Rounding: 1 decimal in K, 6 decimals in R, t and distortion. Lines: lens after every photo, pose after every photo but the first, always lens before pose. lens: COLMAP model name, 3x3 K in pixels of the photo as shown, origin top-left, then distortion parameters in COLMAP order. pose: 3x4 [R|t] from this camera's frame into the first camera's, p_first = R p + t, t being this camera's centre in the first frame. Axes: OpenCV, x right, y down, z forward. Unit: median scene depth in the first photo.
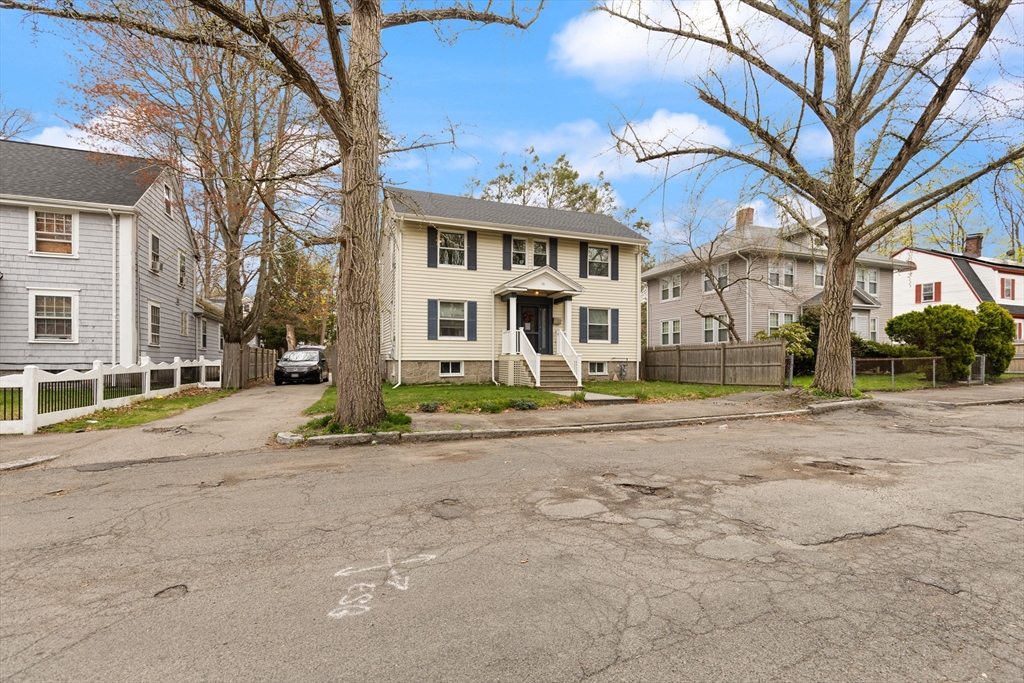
lens RADIAL K [[467.3, 0, 512.1], [0, 467.3, 345.7], [0, 0, 1]] dist [0.003263, 0.000195]
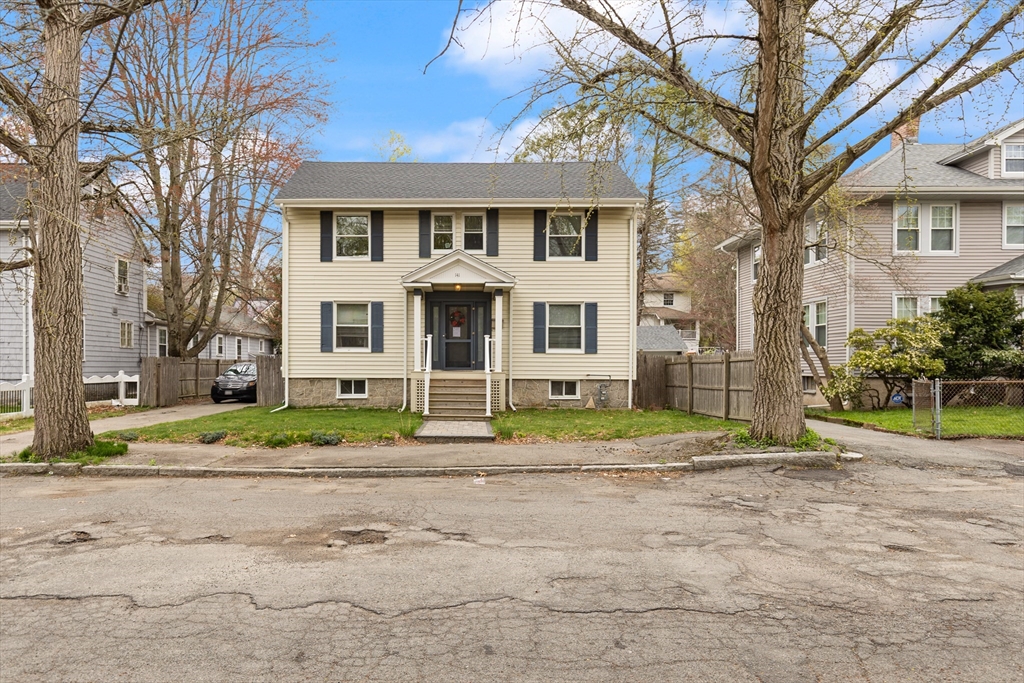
lens RADIAL K [[692.1, 0, 511.1], [0, 692.1, 342.3], [0, 0, 1]] dist [0.001321, 0.004346]
pose [[0.930731, -0.011156, -0.365534, 0.540596], [0.011544, 0.999933, -0.001123, -0.023946], [0.365522, -0.003175, 0.930797, 0.011622]]
